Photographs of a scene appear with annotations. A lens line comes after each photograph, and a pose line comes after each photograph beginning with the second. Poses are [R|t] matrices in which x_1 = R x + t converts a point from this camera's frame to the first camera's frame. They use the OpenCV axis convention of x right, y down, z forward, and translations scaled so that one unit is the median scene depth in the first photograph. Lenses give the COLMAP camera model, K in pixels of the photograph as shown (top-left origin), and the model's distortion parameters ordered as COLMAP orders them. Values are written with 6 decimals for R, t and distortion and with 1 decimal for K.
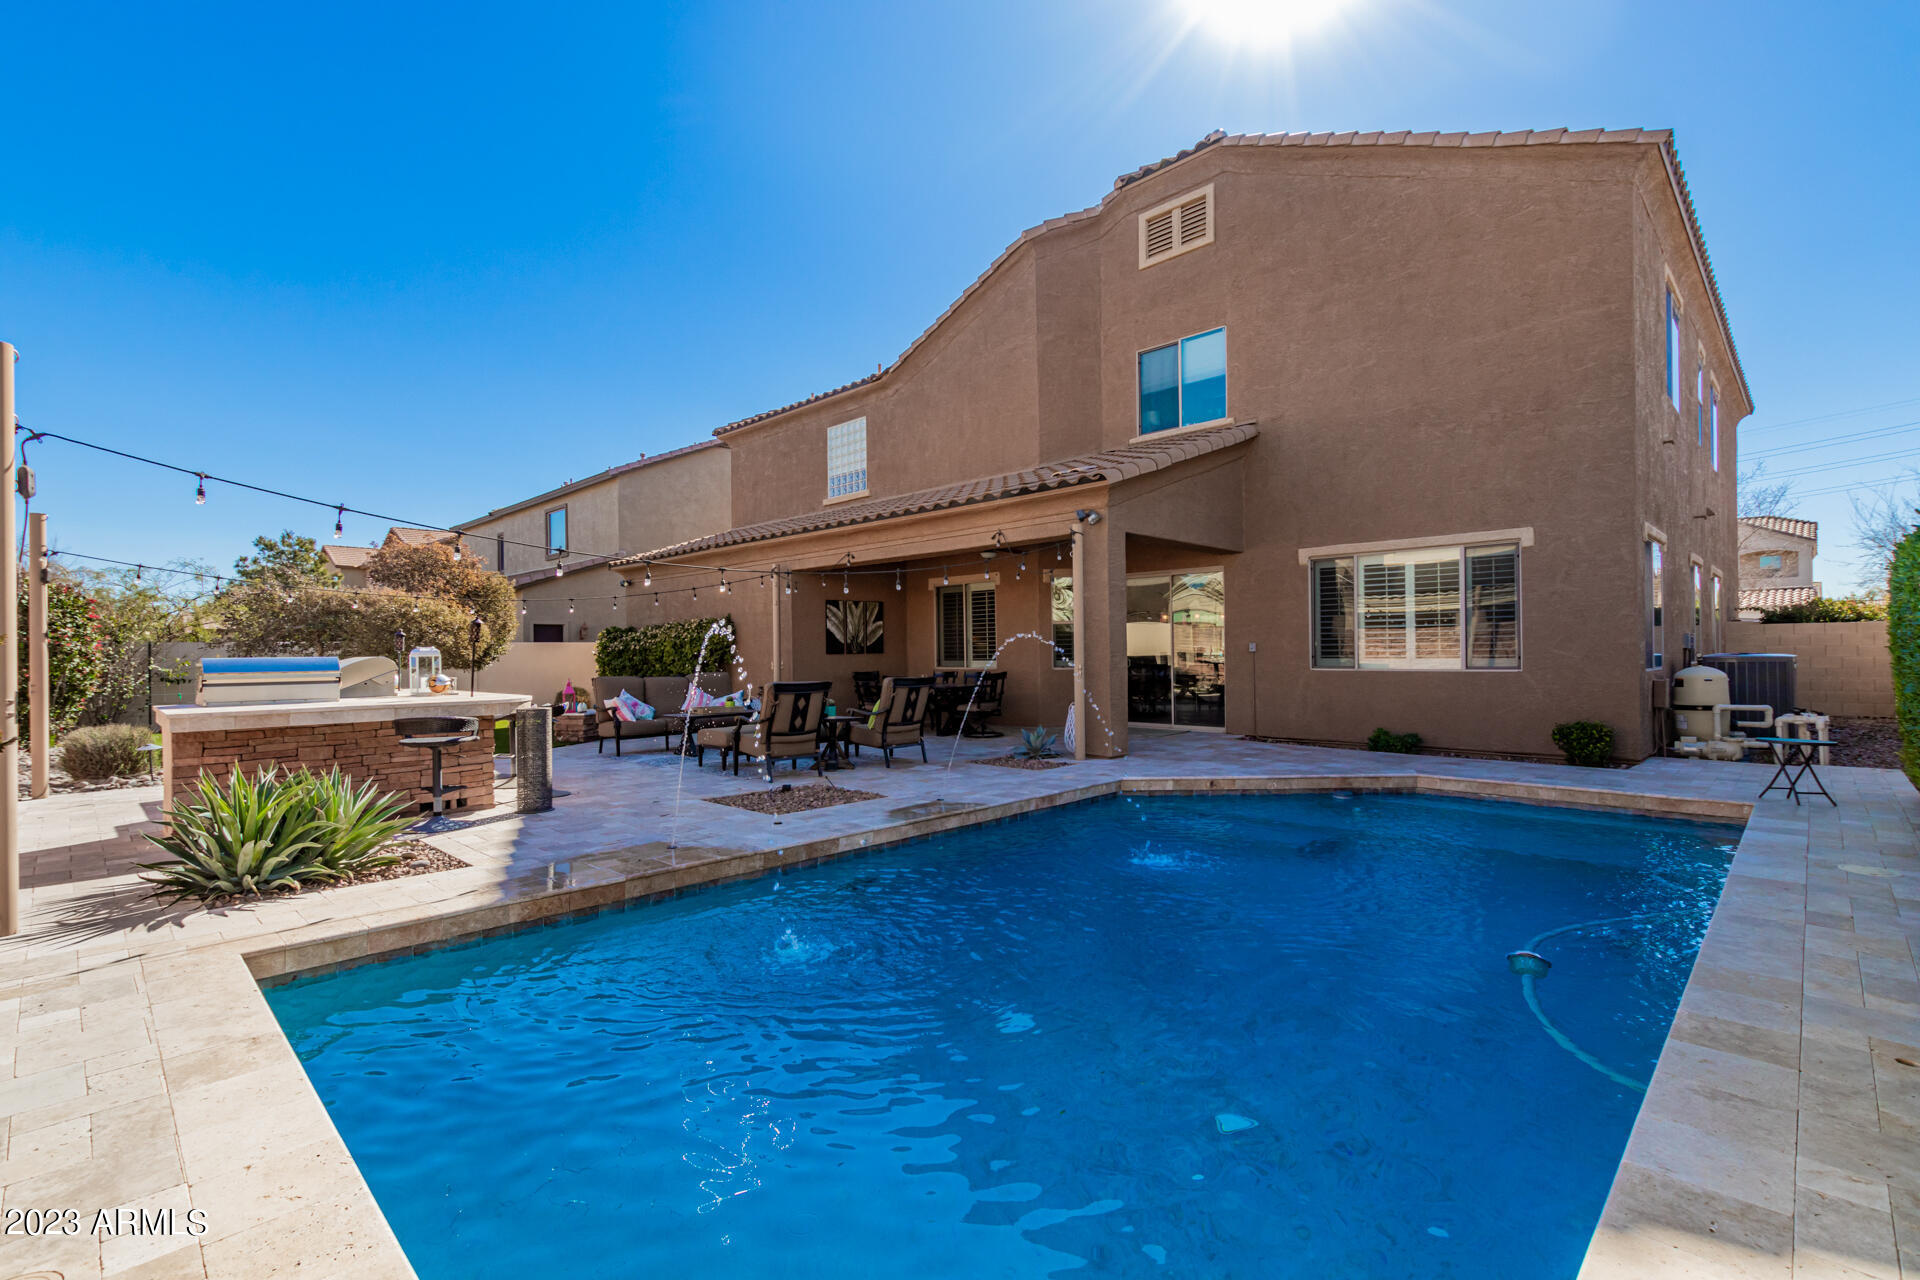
lens RADIAL K [[869.4, 0, 959.1], [0, 869.4, 642.0], [0, 0, 1]] dist [0.000713, 0.000086]
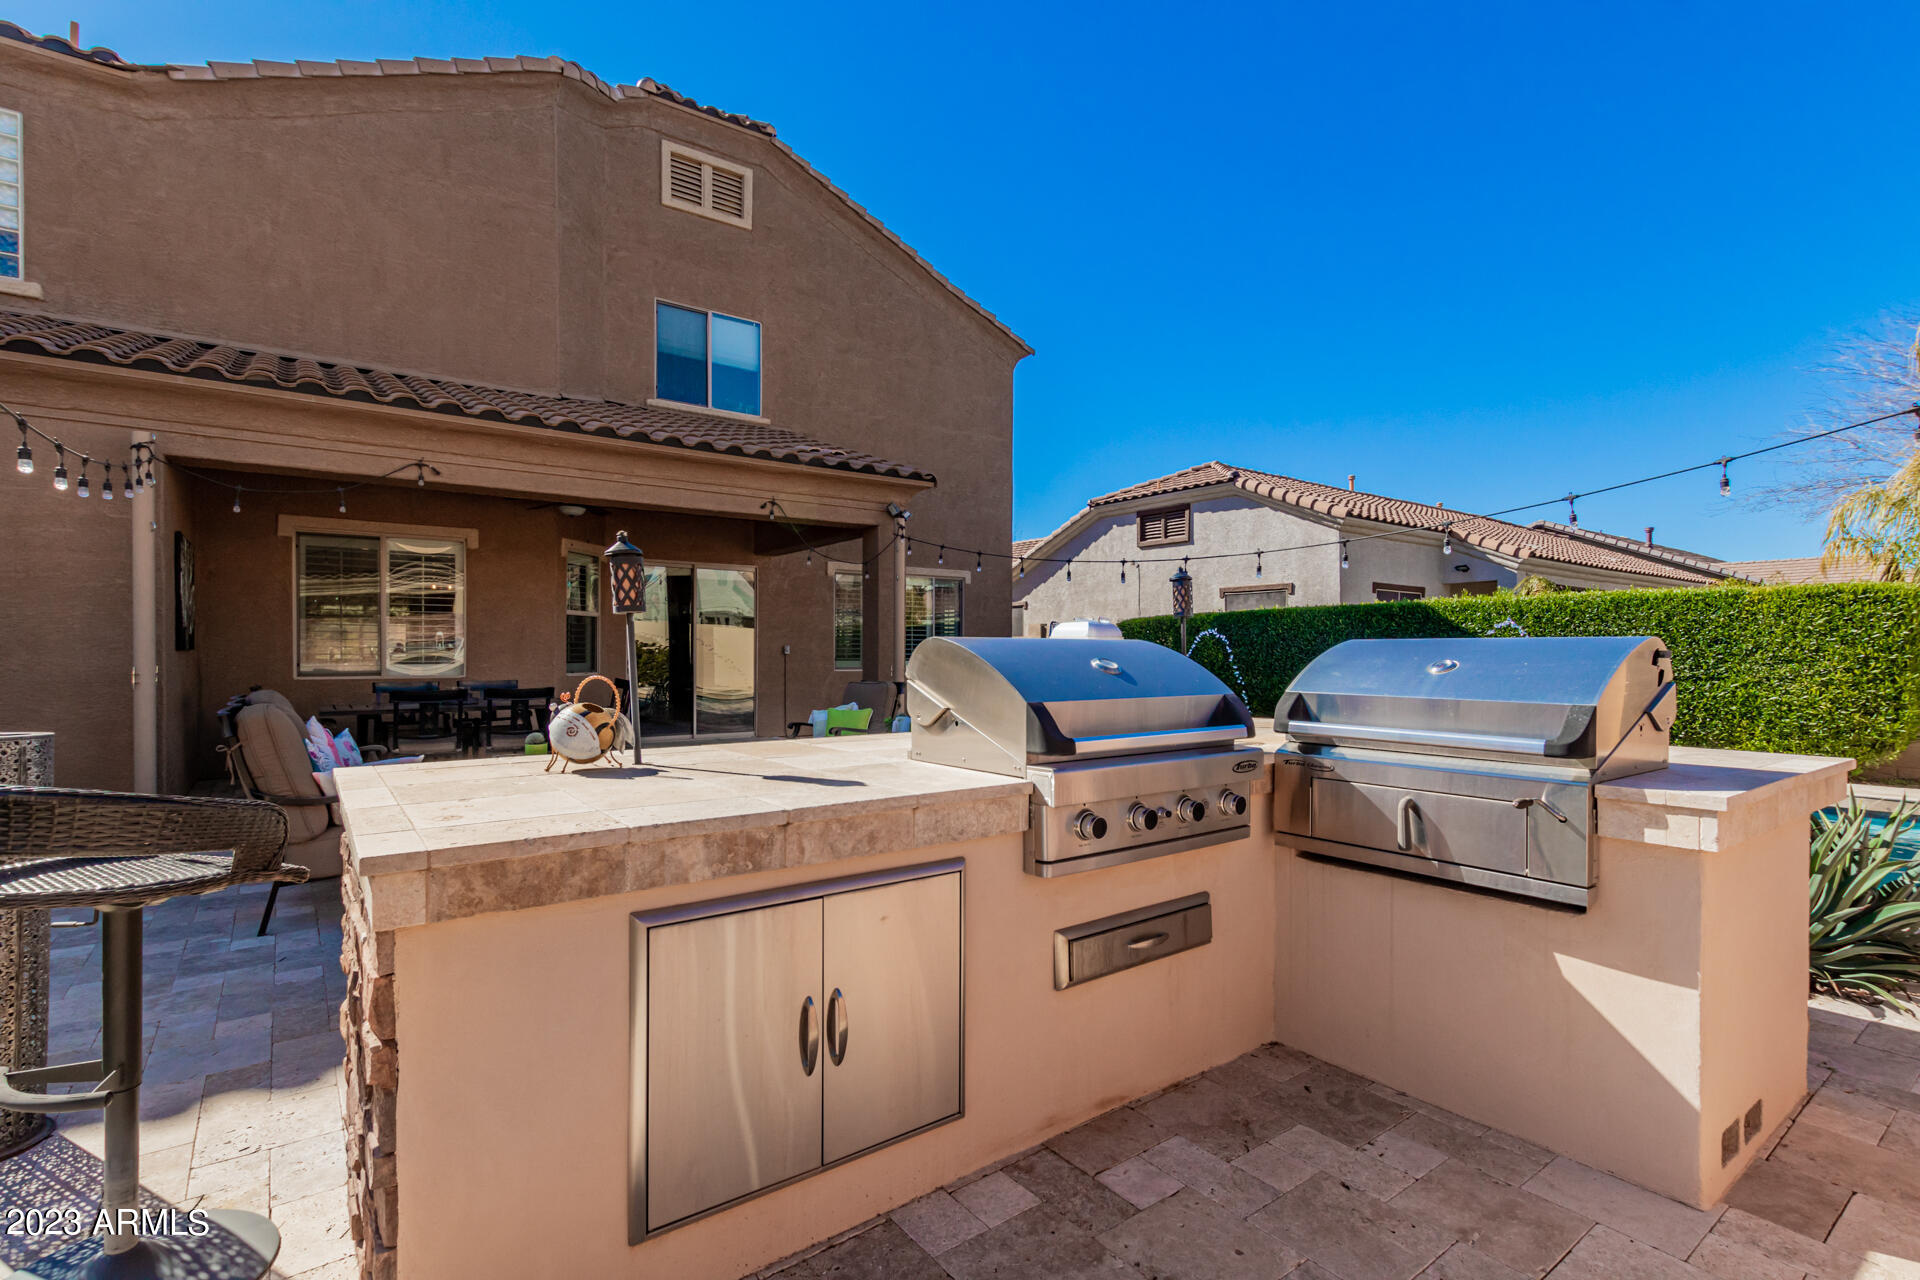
lens RADIAL K [[869.4, 0, 959.8], [0, 869.4, 656.8], [0, 0, 1]] dist [0.000713, 0.000086]
pose [[0.161711, 0.006631, 0.986816, -0.603458], [-0.013908, 0.999893, -0.004440, 0.015218], [-0.986740, -0.013006, 0.161786, 0.589699]]
